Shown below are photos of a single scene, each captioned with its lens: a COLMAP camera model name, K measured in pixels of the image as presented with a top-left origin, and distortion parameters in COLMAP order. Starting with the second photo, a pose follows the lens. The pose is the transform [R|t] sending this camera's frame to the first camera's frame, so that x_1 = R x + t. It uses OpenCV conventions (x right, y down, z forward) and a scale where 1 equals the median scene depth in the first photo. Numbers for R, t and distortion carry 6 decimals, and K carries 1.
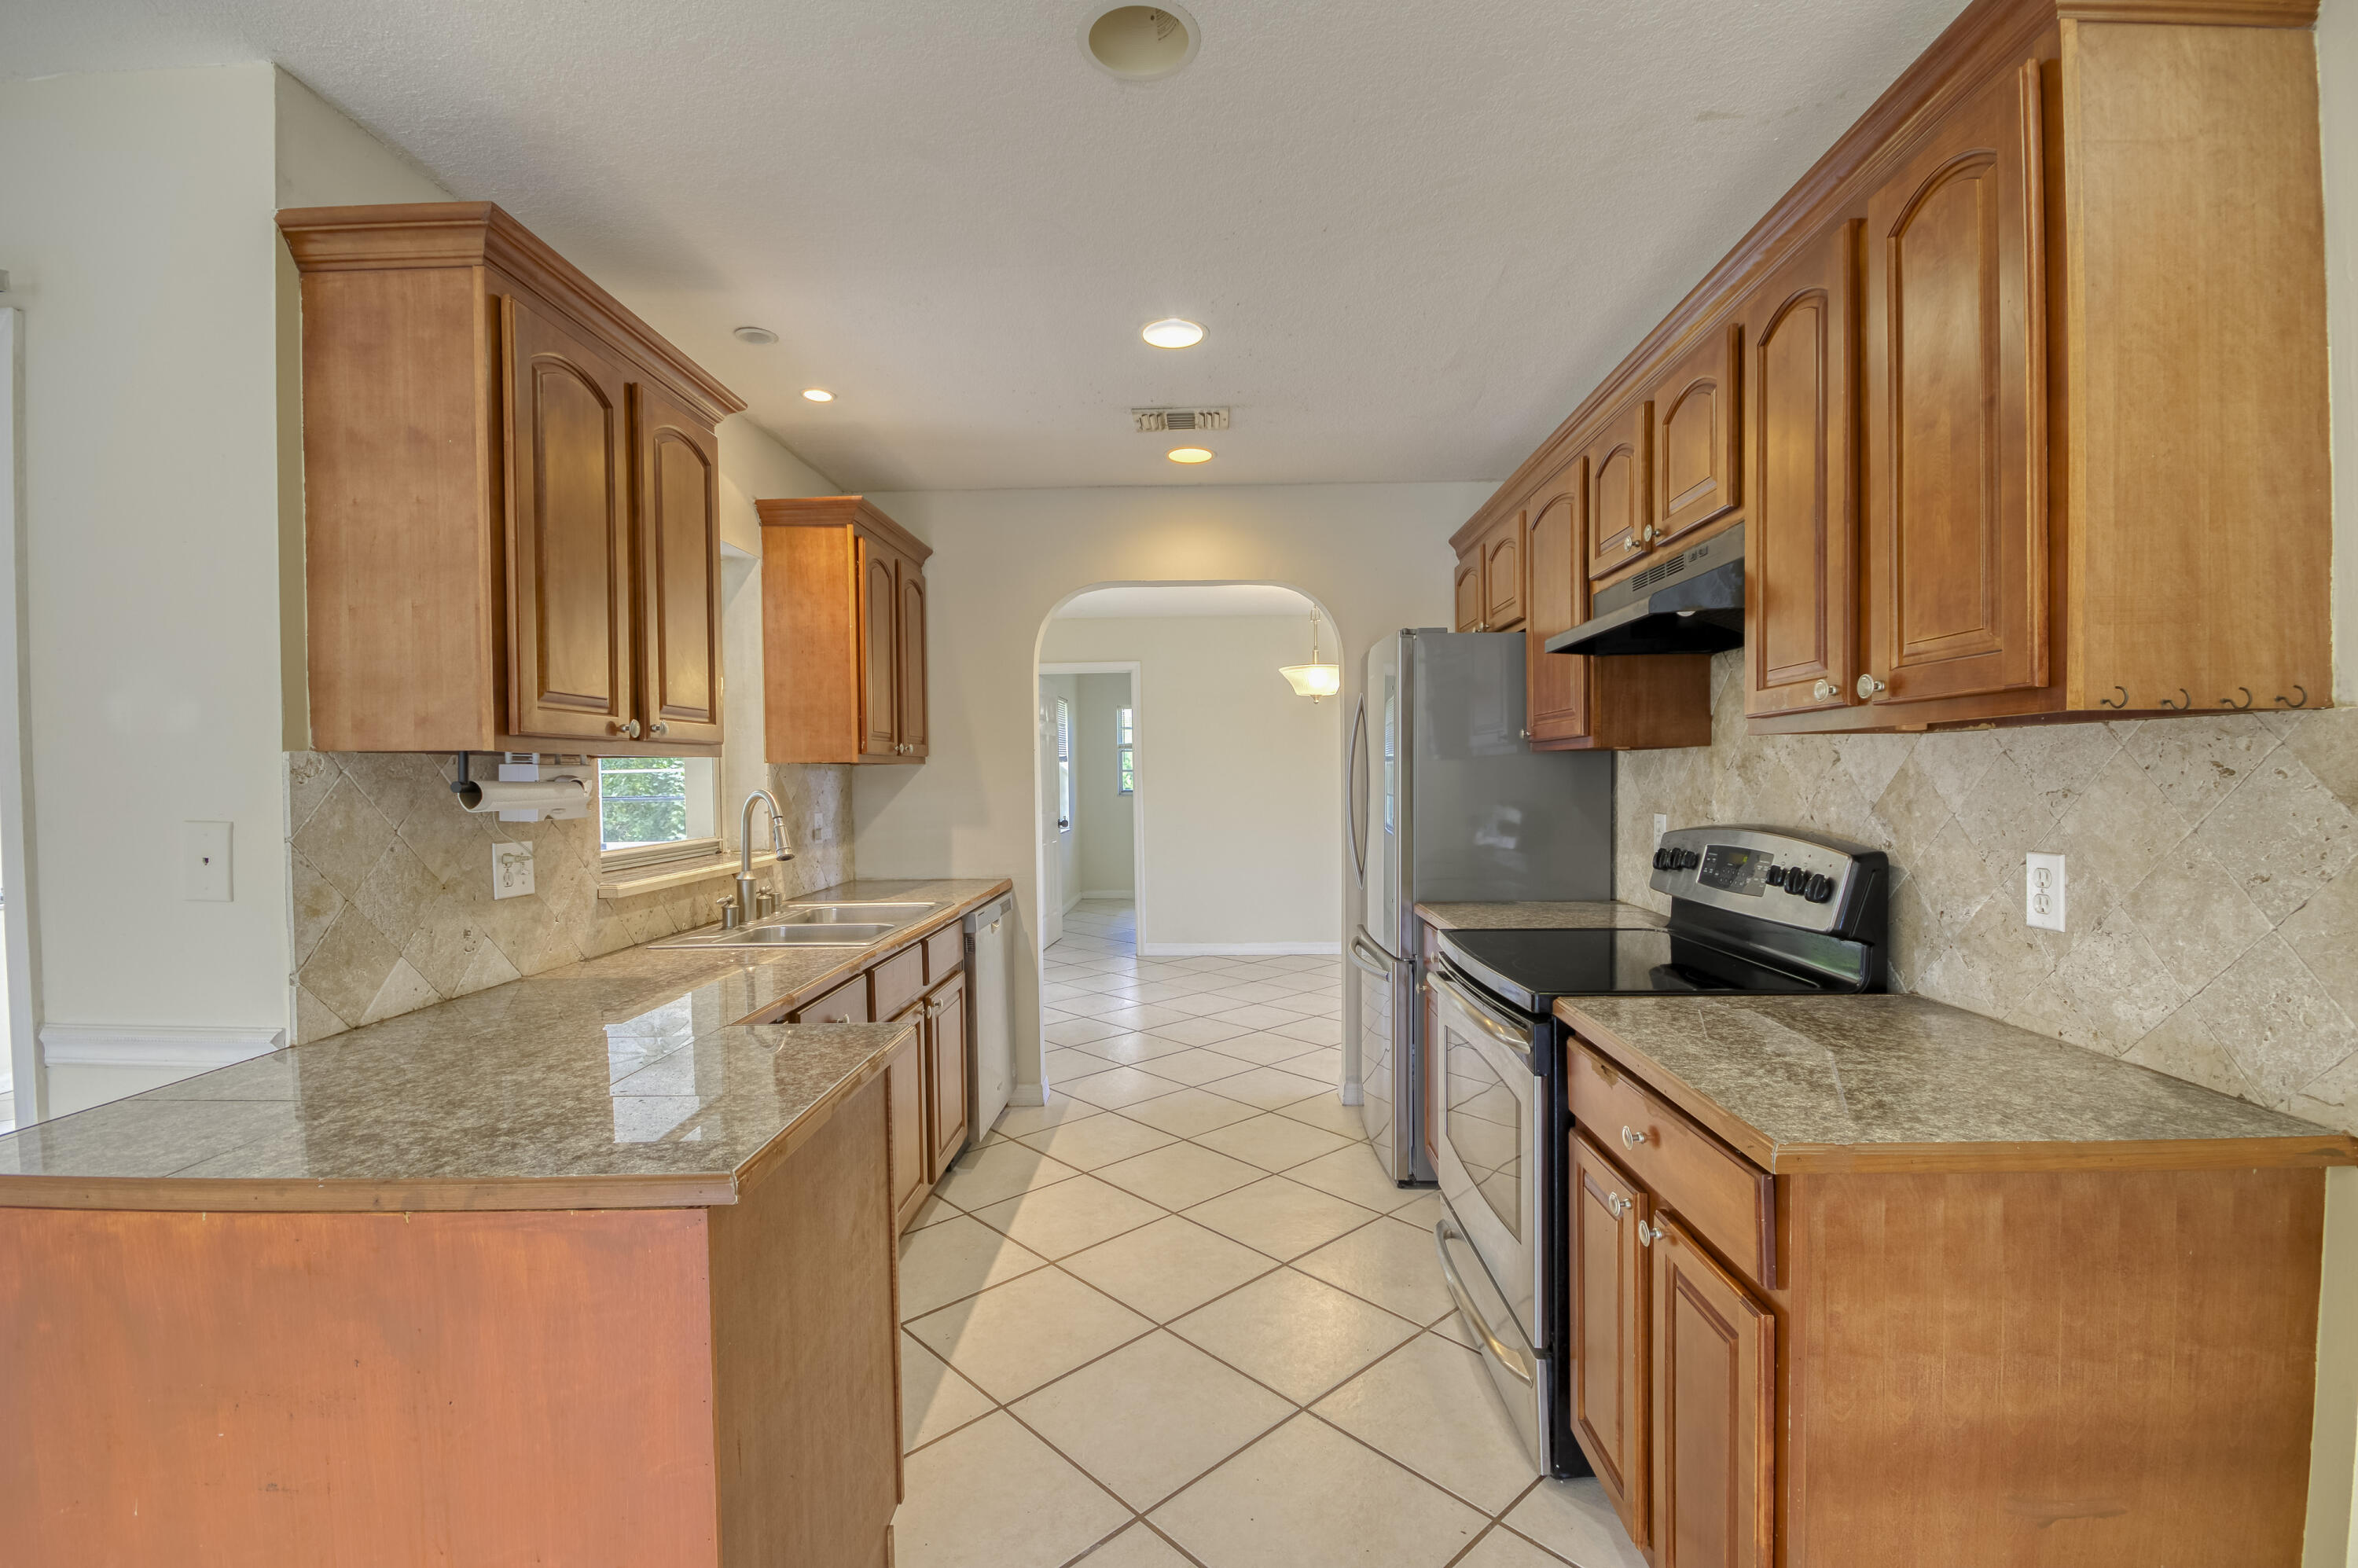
lens RADIAL K [[1084.5, 0, 1192.7], [0, 1084.5, 778.9], [0, 0, 1]] dist [0.014591, -0.016429]
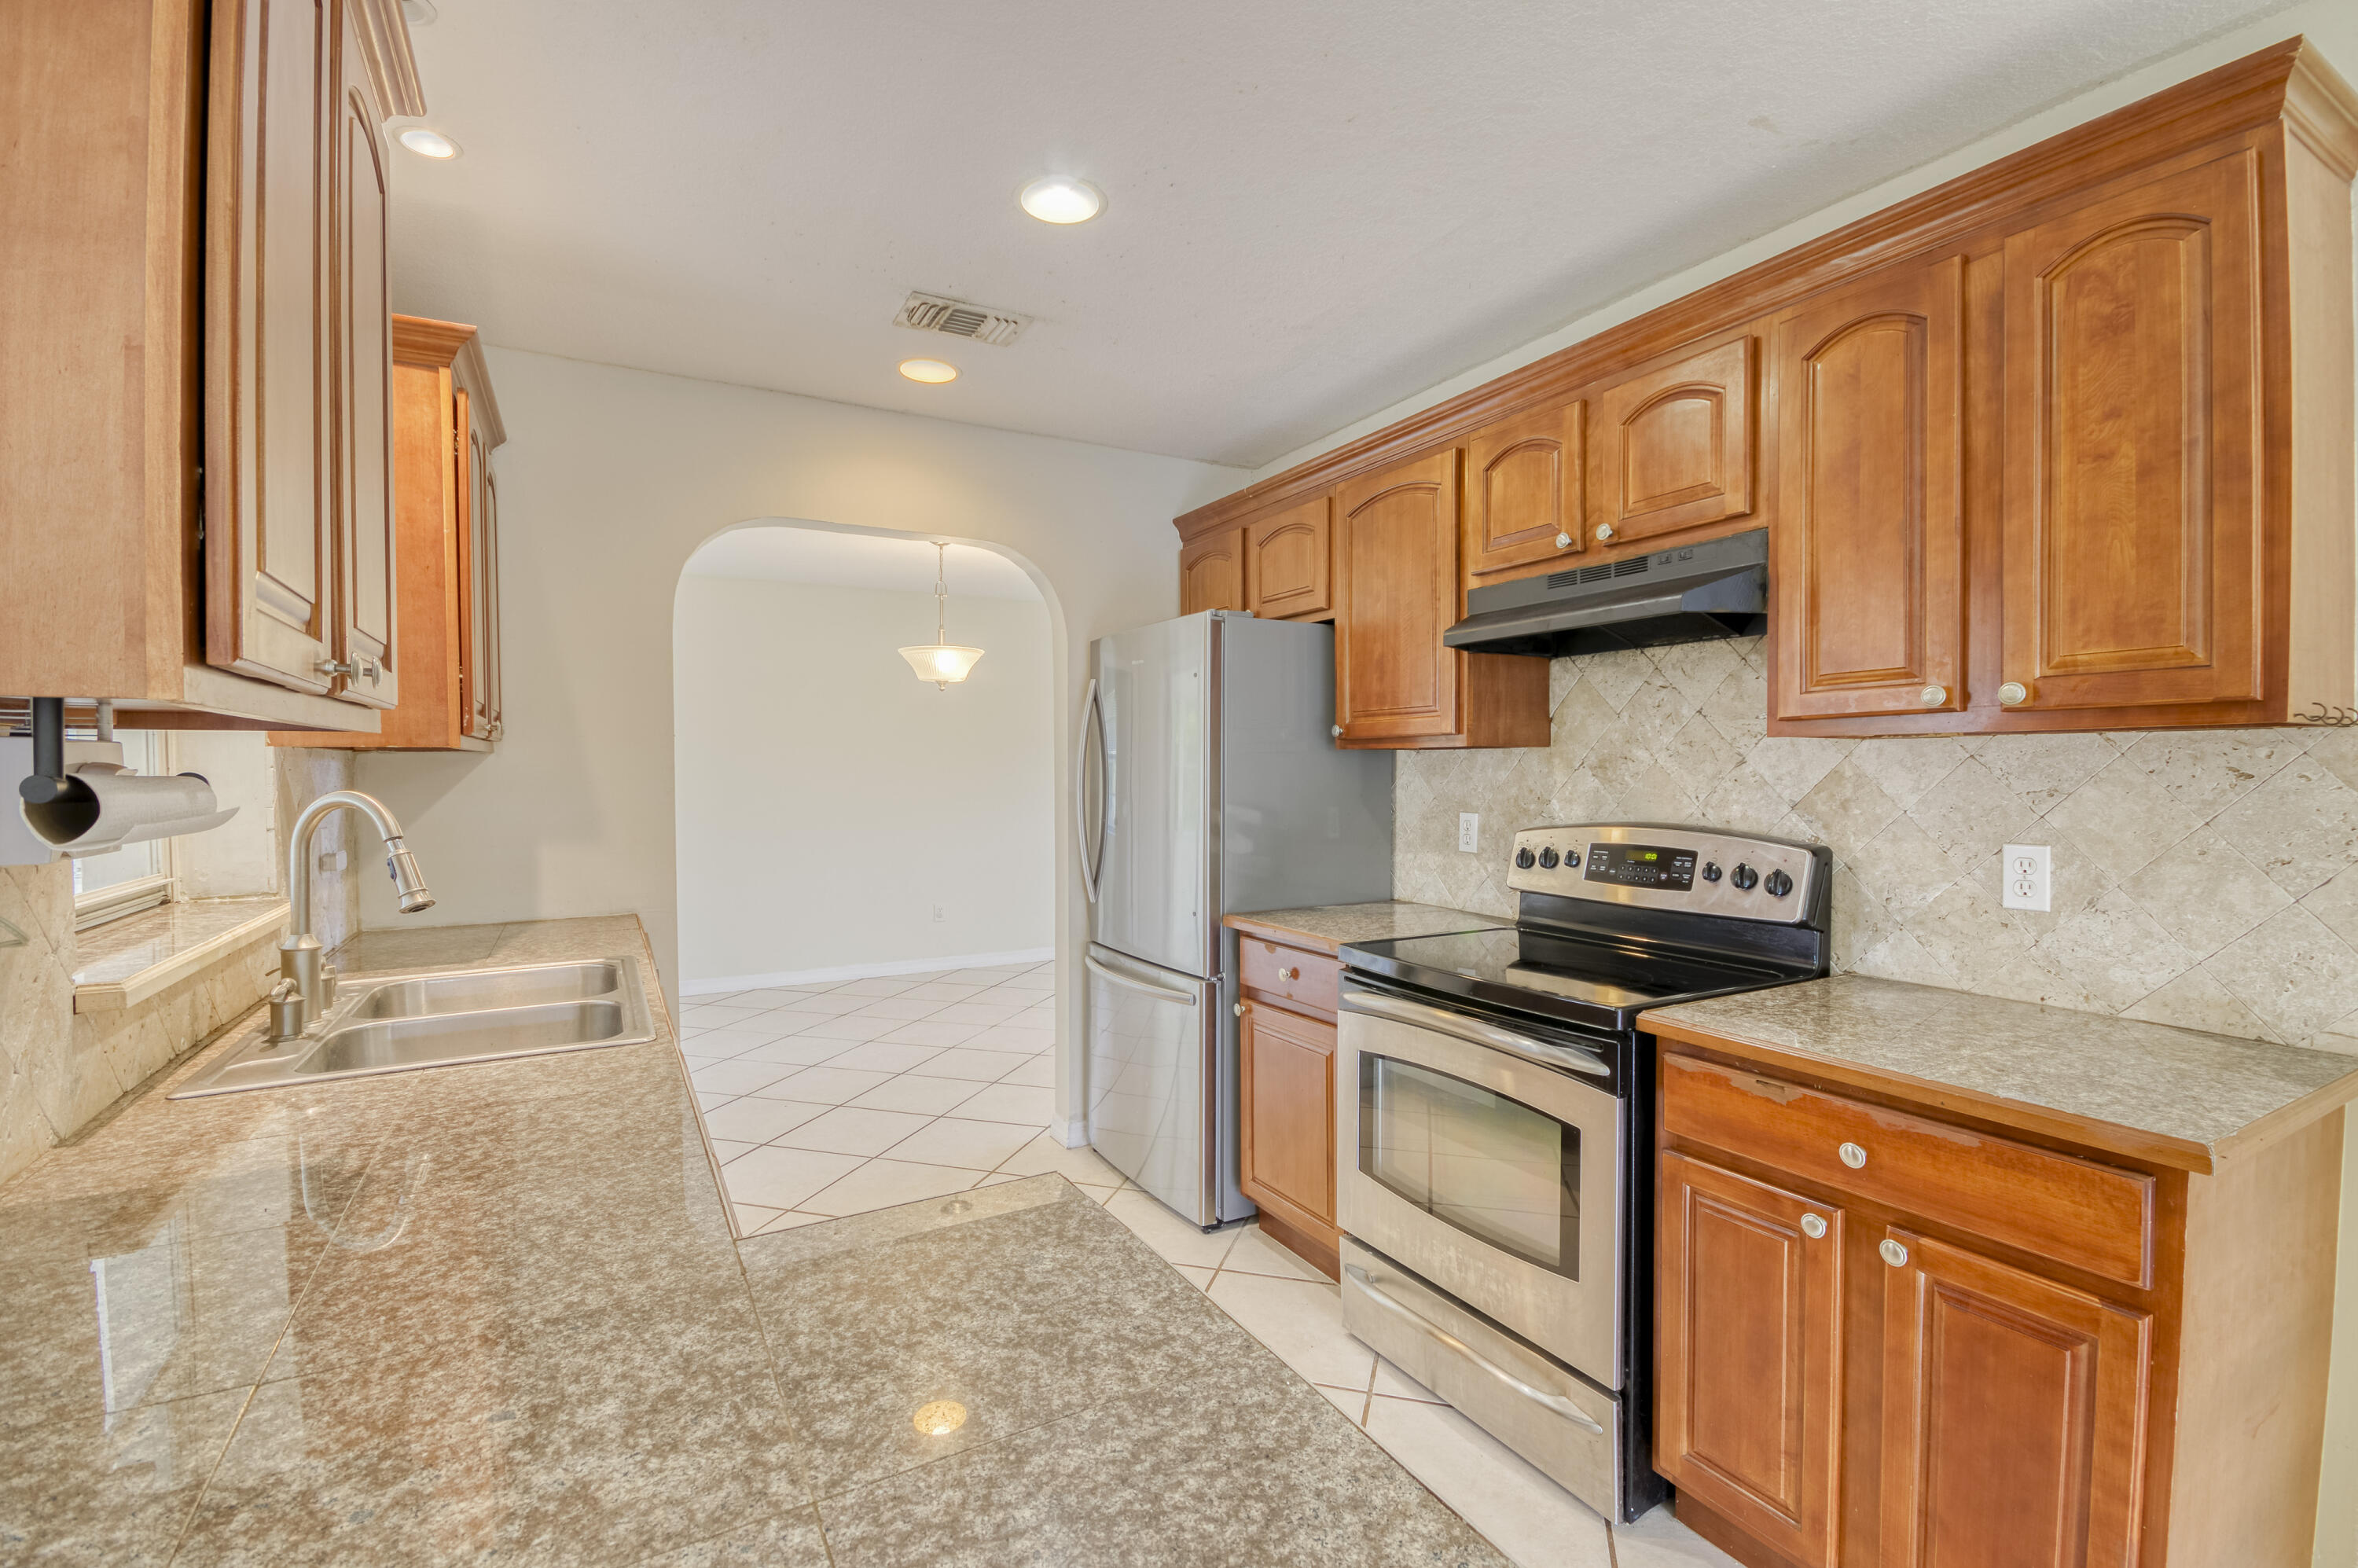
lens RADIAL K [[1084.5, 0, 1192.7], [0, 1084.5, 778.9], [0, 0, 1]] dist [0.014591, -0.016429]
pose [[0.846568, 0.003508, 0.532270, -0.586510], [-0.004707, 0.999989, 0.000896, 0.001324], [-0.532260, -0.003264, 0.846574, 0.490528]]
